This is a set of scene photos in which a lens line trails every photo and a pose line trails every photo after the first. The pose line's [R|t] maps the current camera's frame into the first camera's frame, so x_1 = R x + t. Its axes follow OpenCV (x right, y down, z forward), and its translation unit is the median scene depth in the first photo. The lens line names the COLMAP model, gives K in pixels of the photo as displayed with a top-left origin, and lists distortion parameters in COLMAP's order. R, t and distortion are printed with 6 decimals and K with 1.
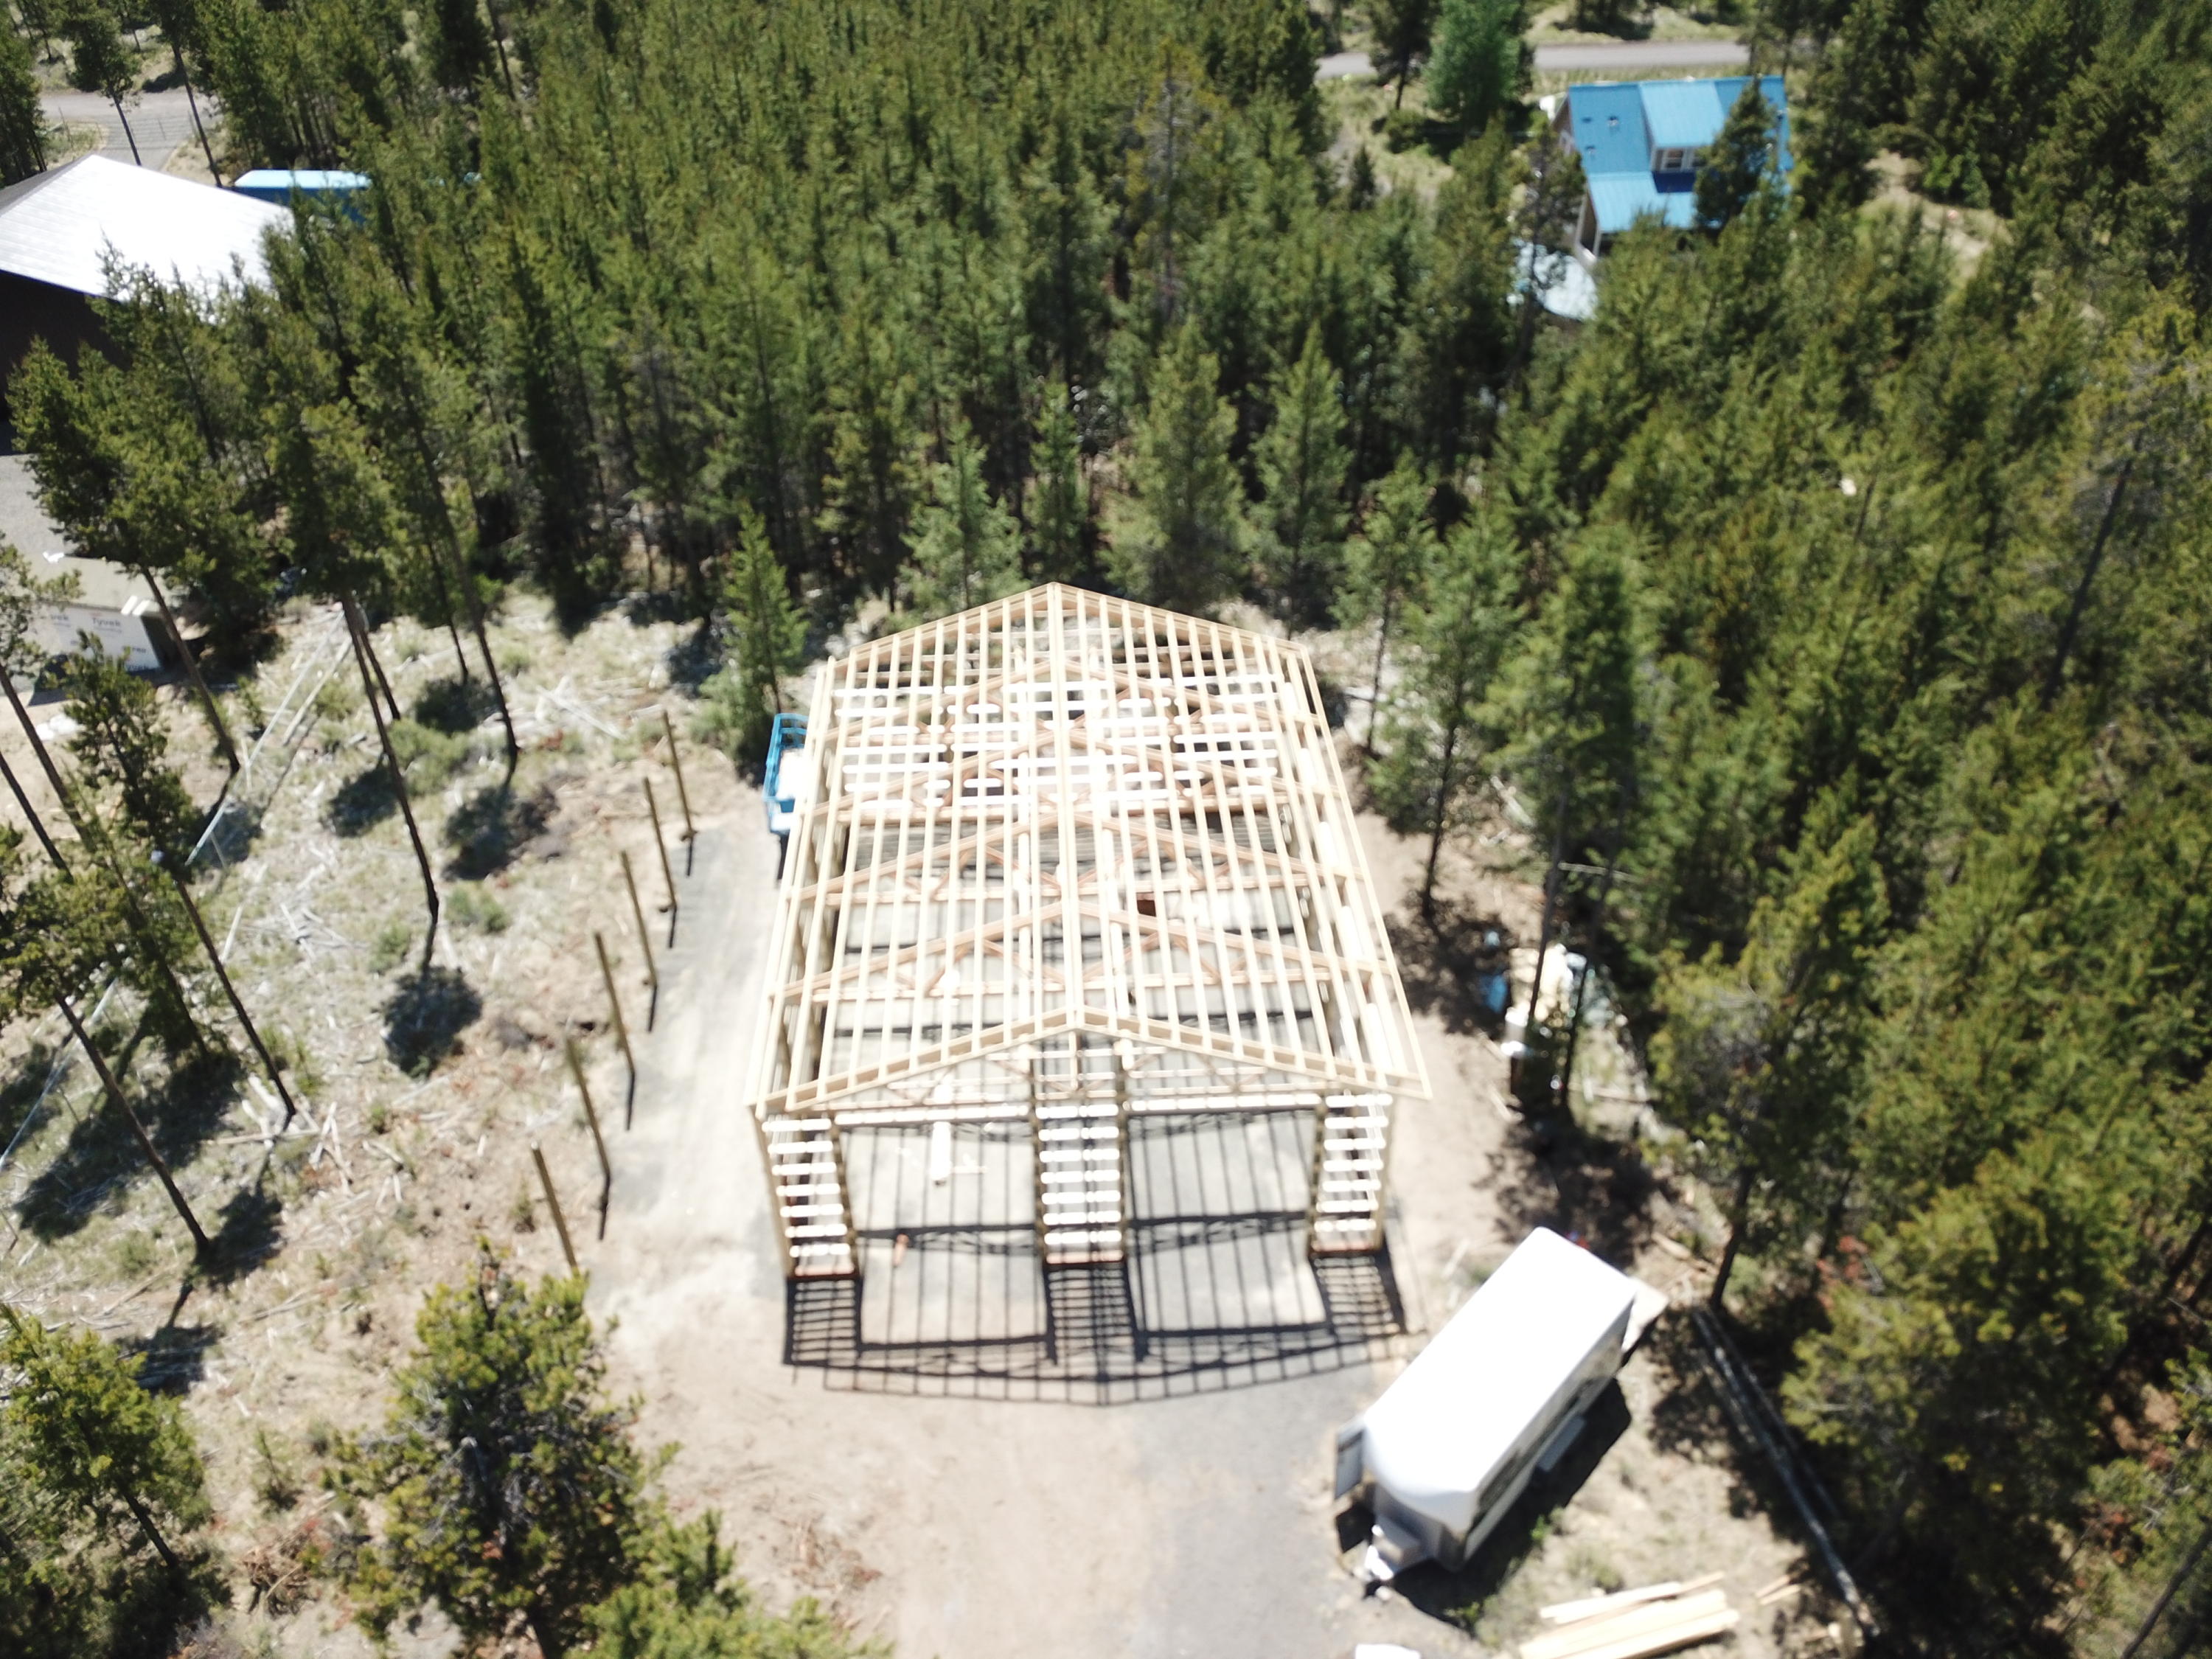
lens RADIAL K [[1633.4, 0, 1116.4], [0, 1633.4, 831.7], [0, 0, 1]] dist [0.042126, -0.000567]
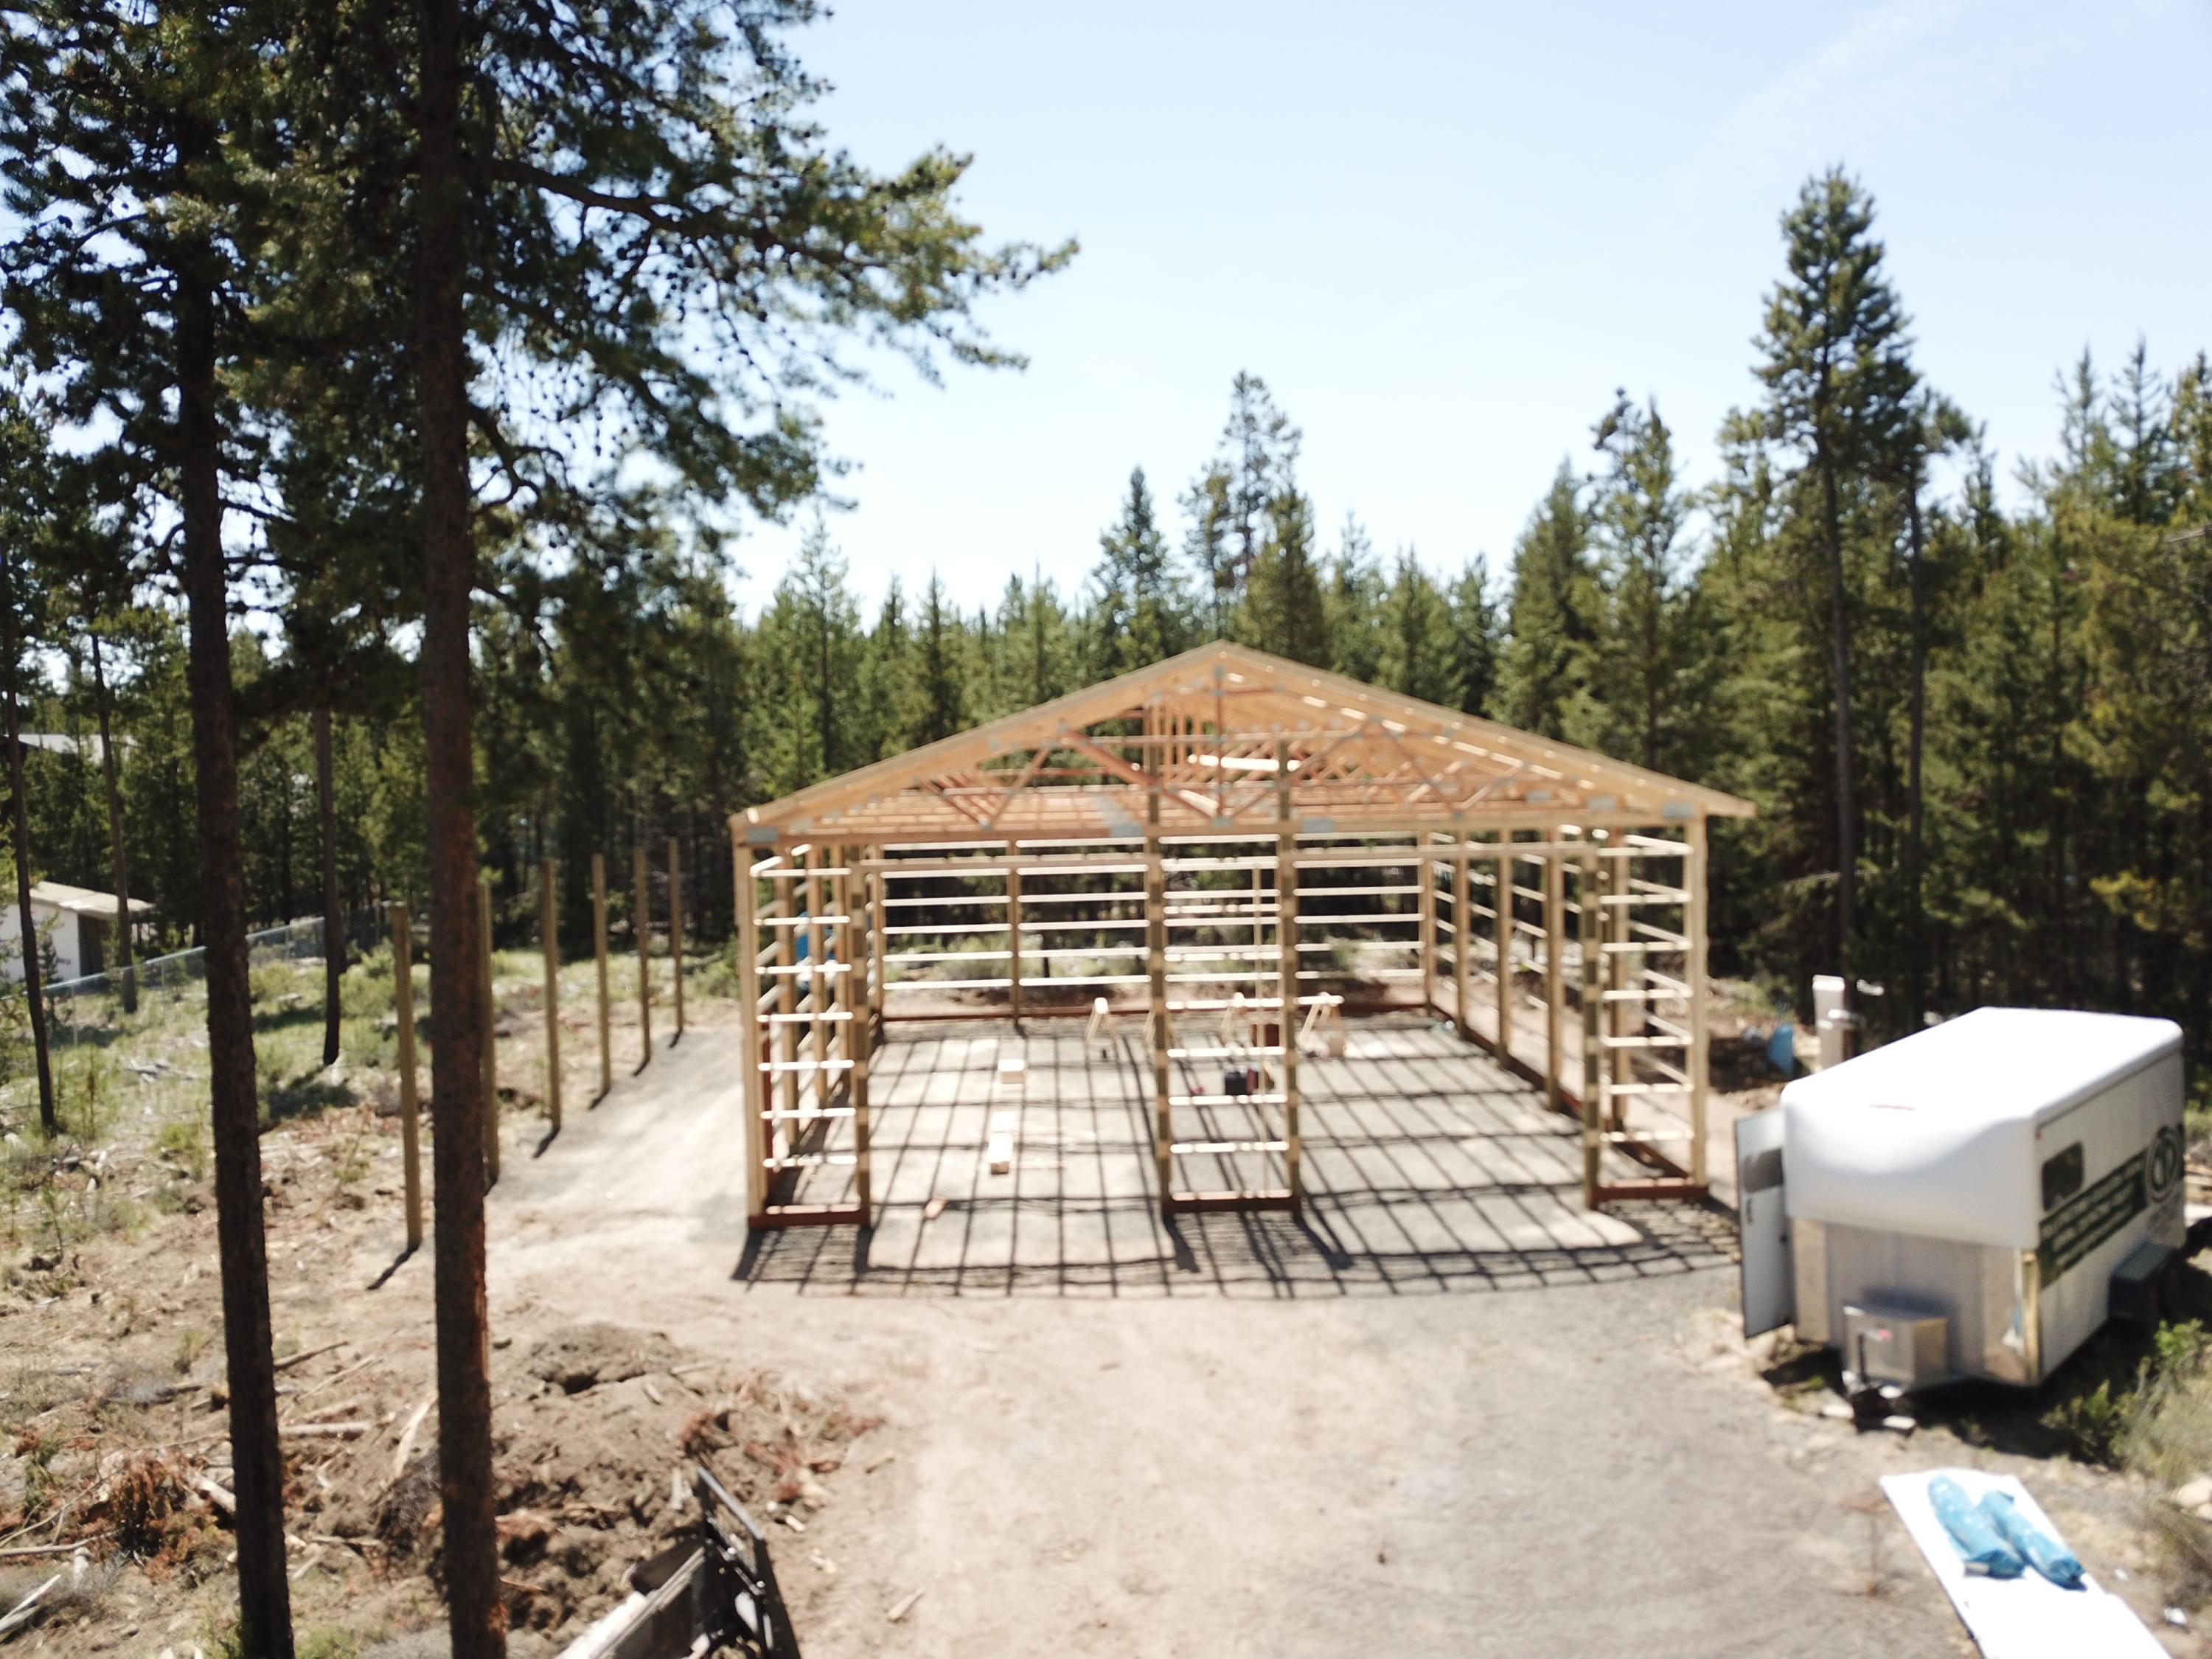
lens RADIAL K [[1633.4, 0, 1116.4], [0, 1633.4, 831.7], [0, 0, 1]] dist [0.042126, -0.000567]
pose [[0.999850, -0.010867, -0.013456, -0.055124], [0.001350, 0.824634, -0.565665, 0.516528], [0.017243, 0.565562, 0.824525, 0.423391]]
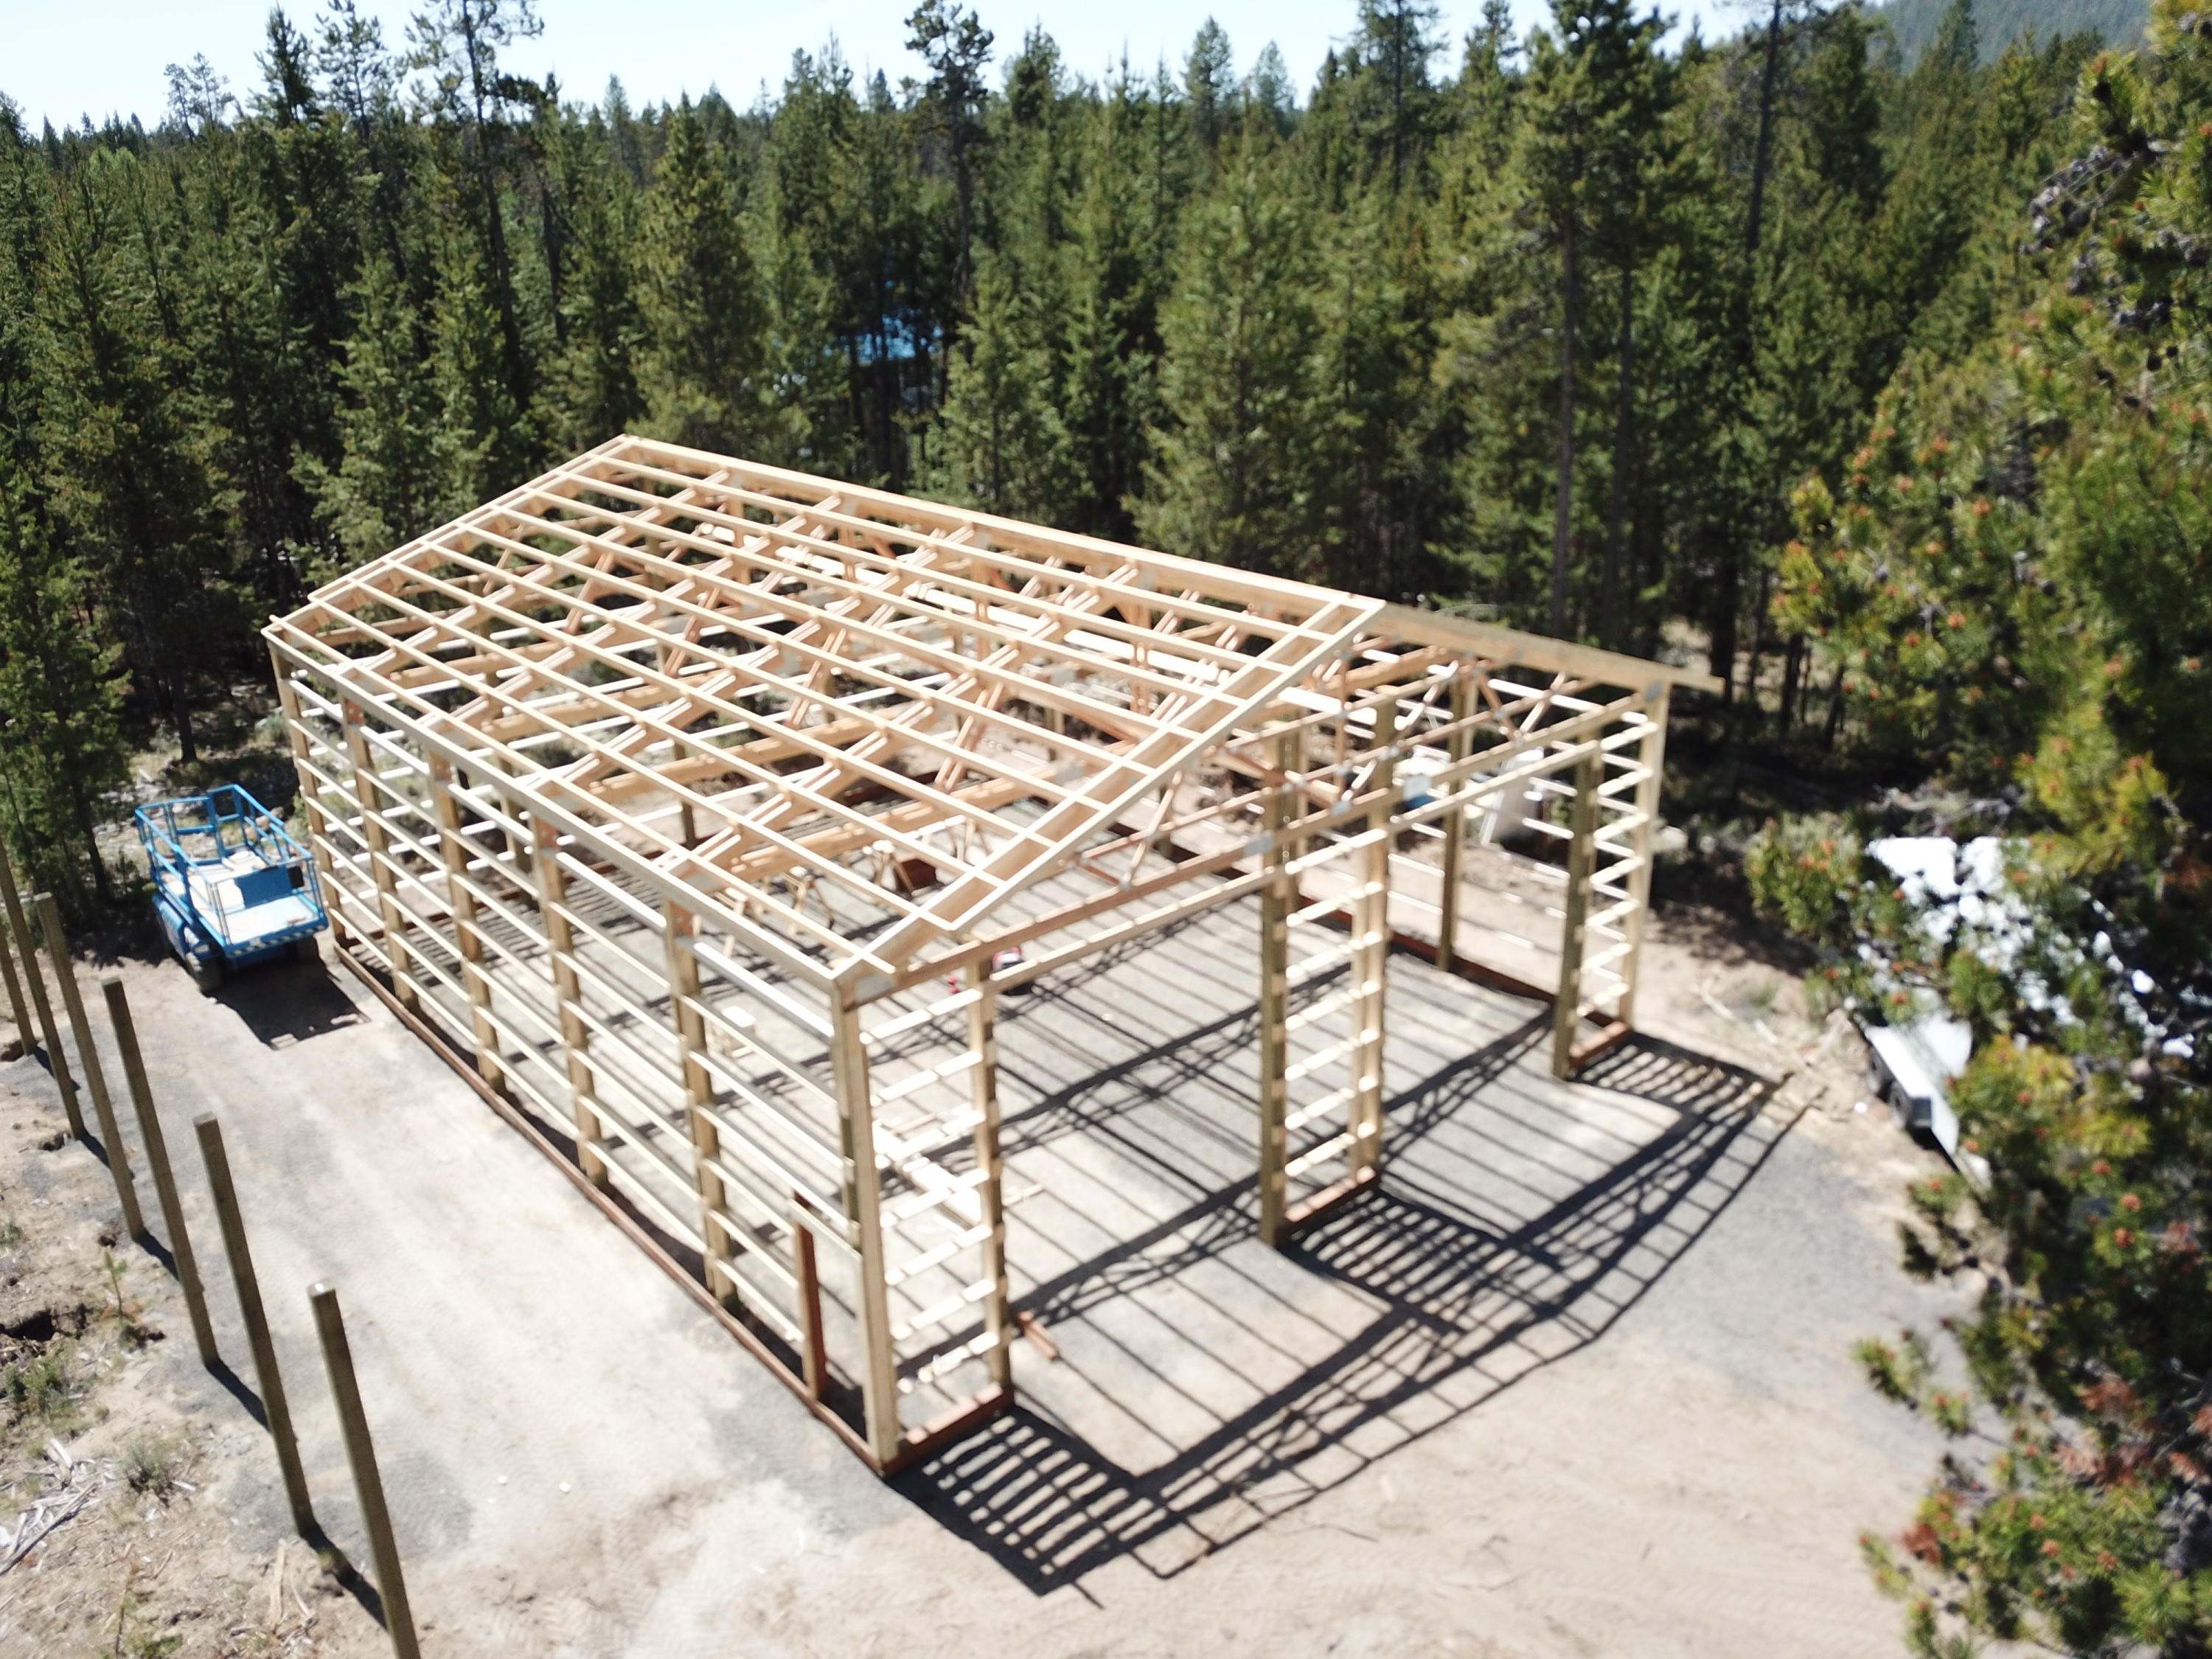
lens RADIAL K [[1633.4, 0, 1116.4], [0, 1633.4, 831.7], [0, 0, 1]] dist [0.042126, -0.000567]
pose [[0.782904, -0.232903, 0.576904, -0.383863], [0.388641, 0.907183, -0.161175, 0.217604], [-0.485819, 0.350393, 0.800753, 0.567989]]
